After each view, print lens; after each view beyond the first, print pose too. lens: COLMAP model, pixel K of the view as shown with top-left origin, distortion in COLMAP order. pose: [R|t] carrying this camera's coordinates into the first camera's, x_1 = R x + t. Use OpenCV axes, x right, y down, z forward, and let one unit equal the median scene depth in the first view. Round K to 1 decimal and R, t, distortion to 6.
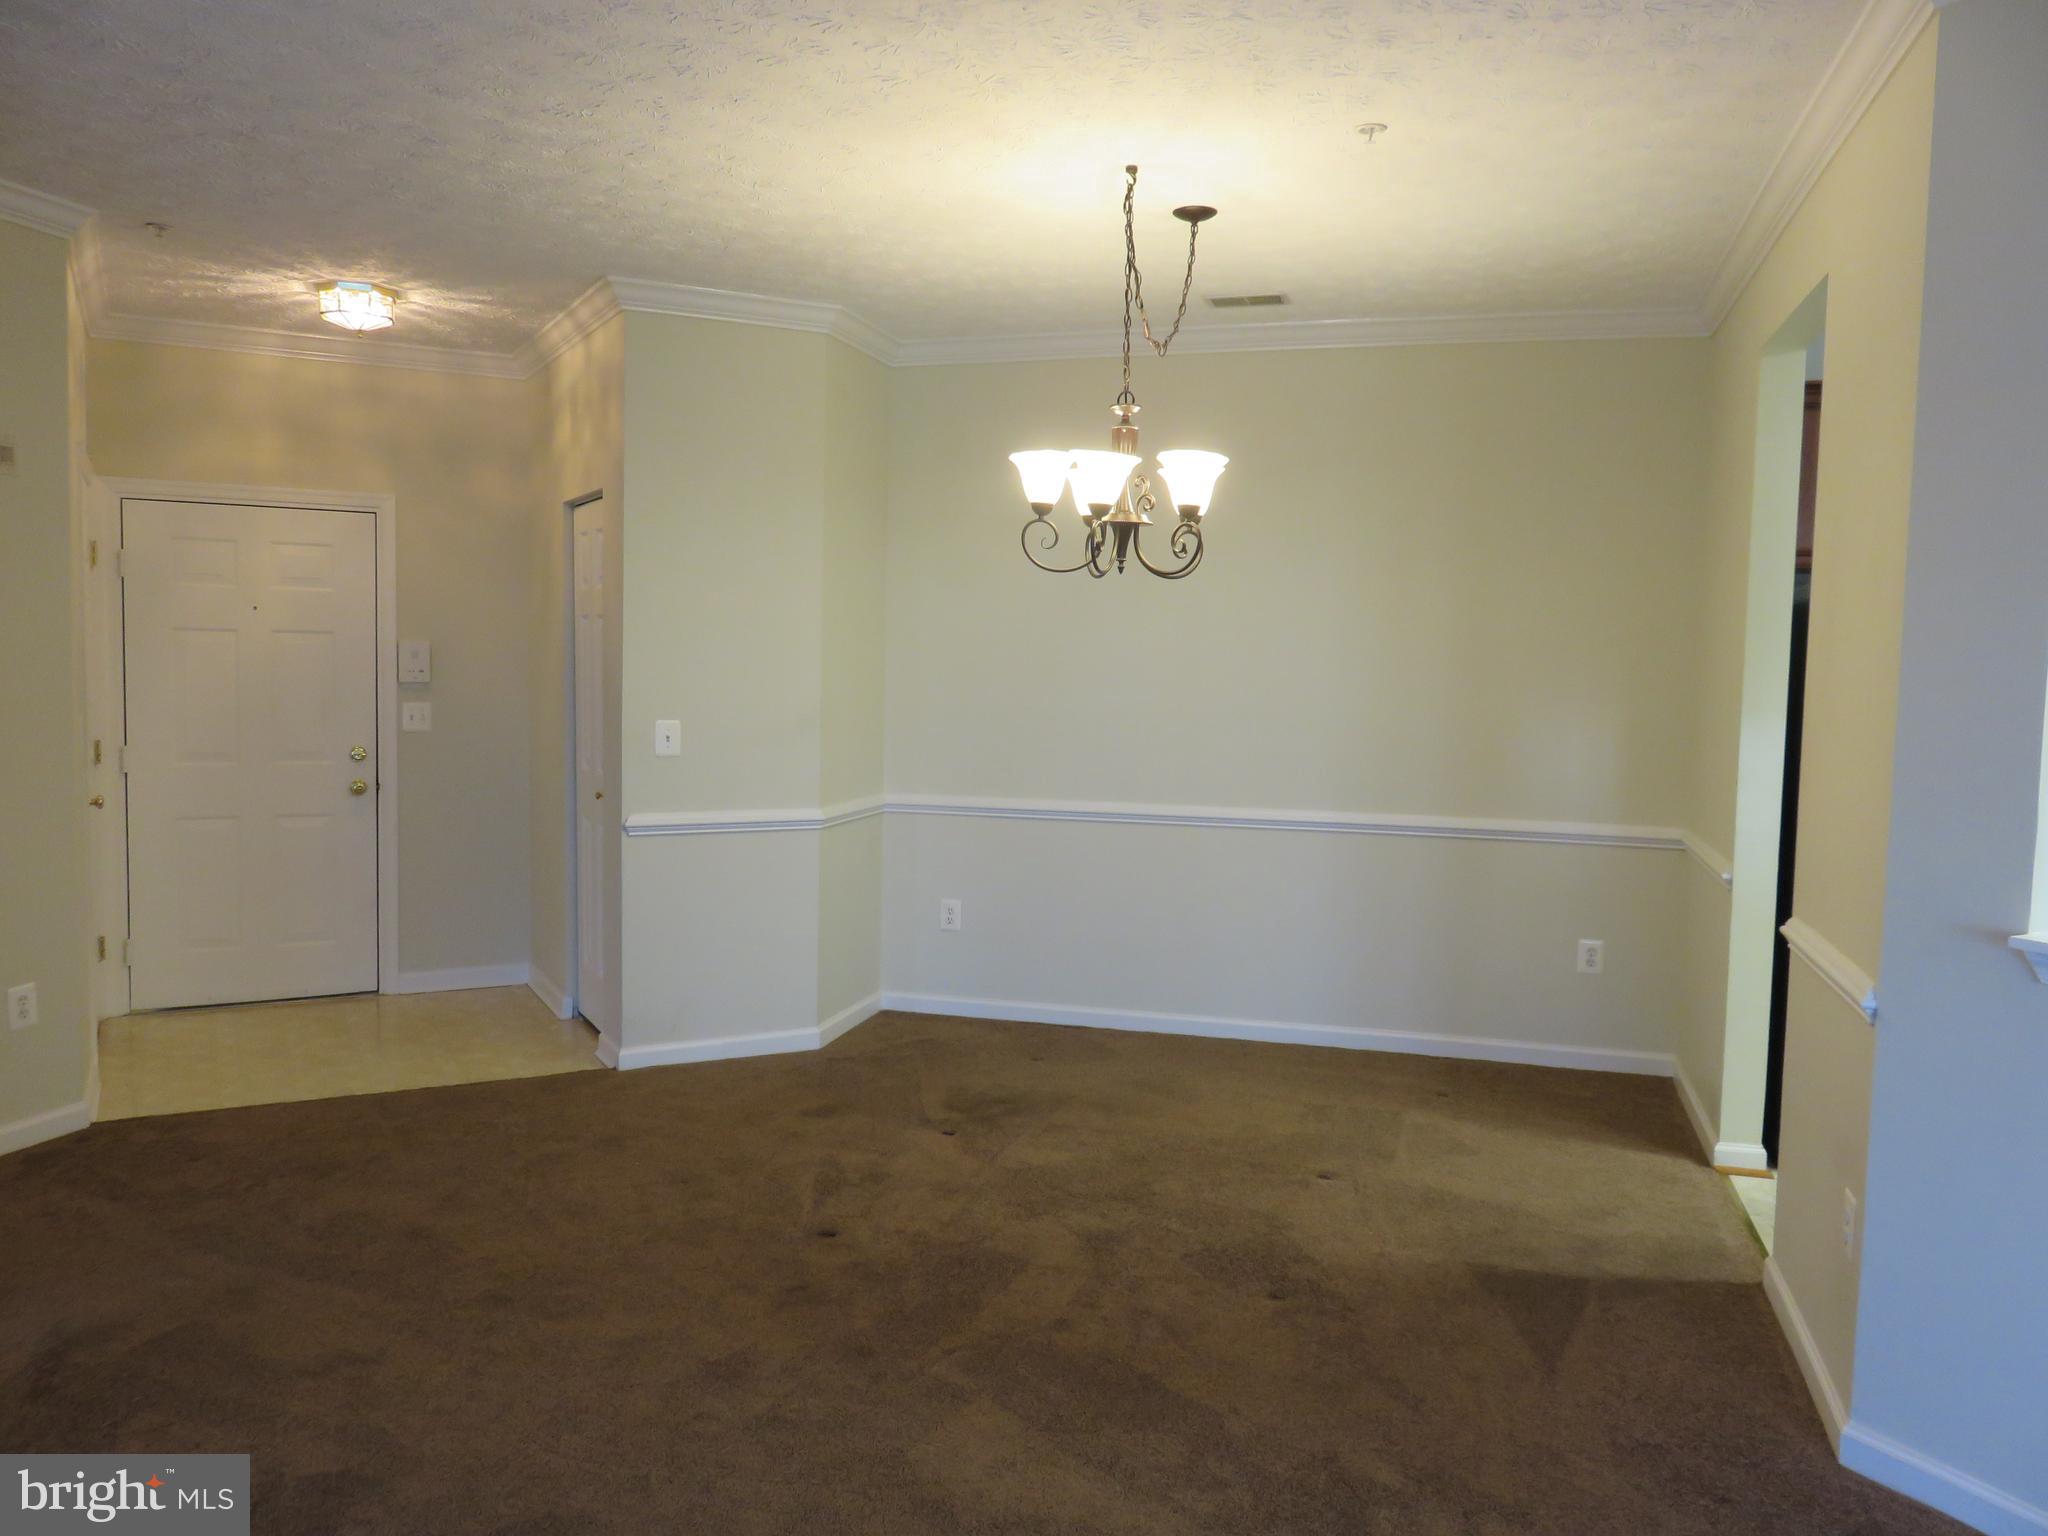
lens RADIAL K [[1545.0, 0, 1022.9], [0, 1545.0, 762.7], [0, 0, 1]] dist [-0.011232, 0.005822]
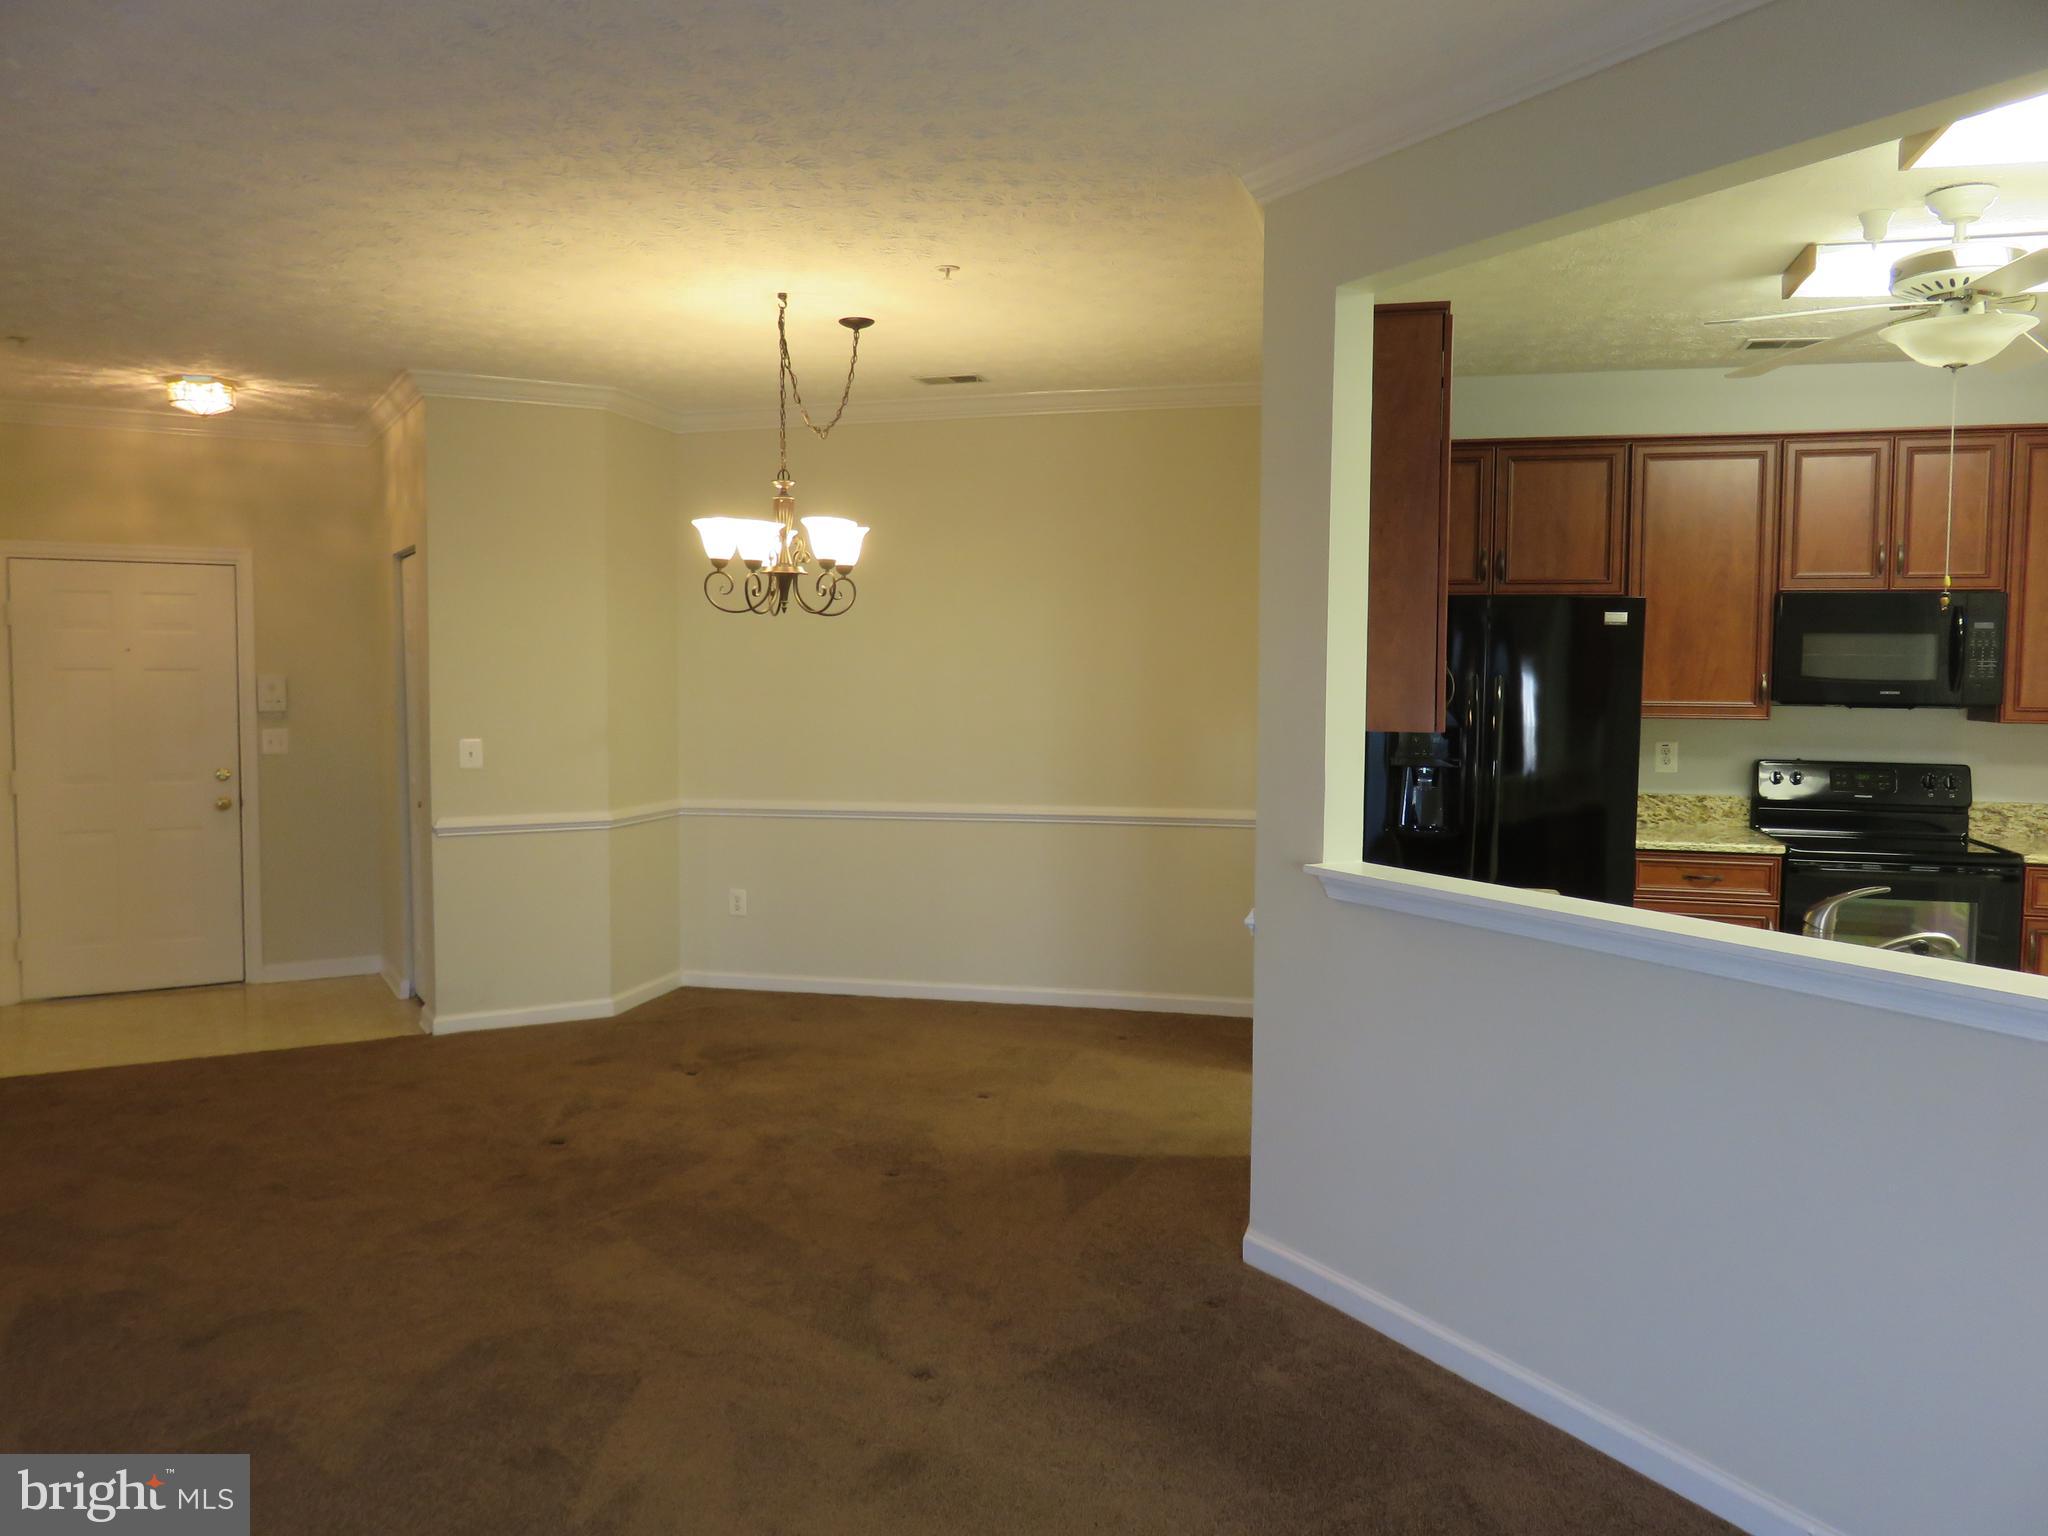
lens RADIAL K [[1545.0, 0, 1027.8], [0, 1545.0, 763.3], [0, 0, 1]] dist [-0.011232, 0.005822]
pose [[0.999501, -0.019804, 0.024603, 0.177839], [0.020130, 0.999712, -0.013069, 0.016315], [-0.024338, 0.013557, 0.999612, -0.206535]]
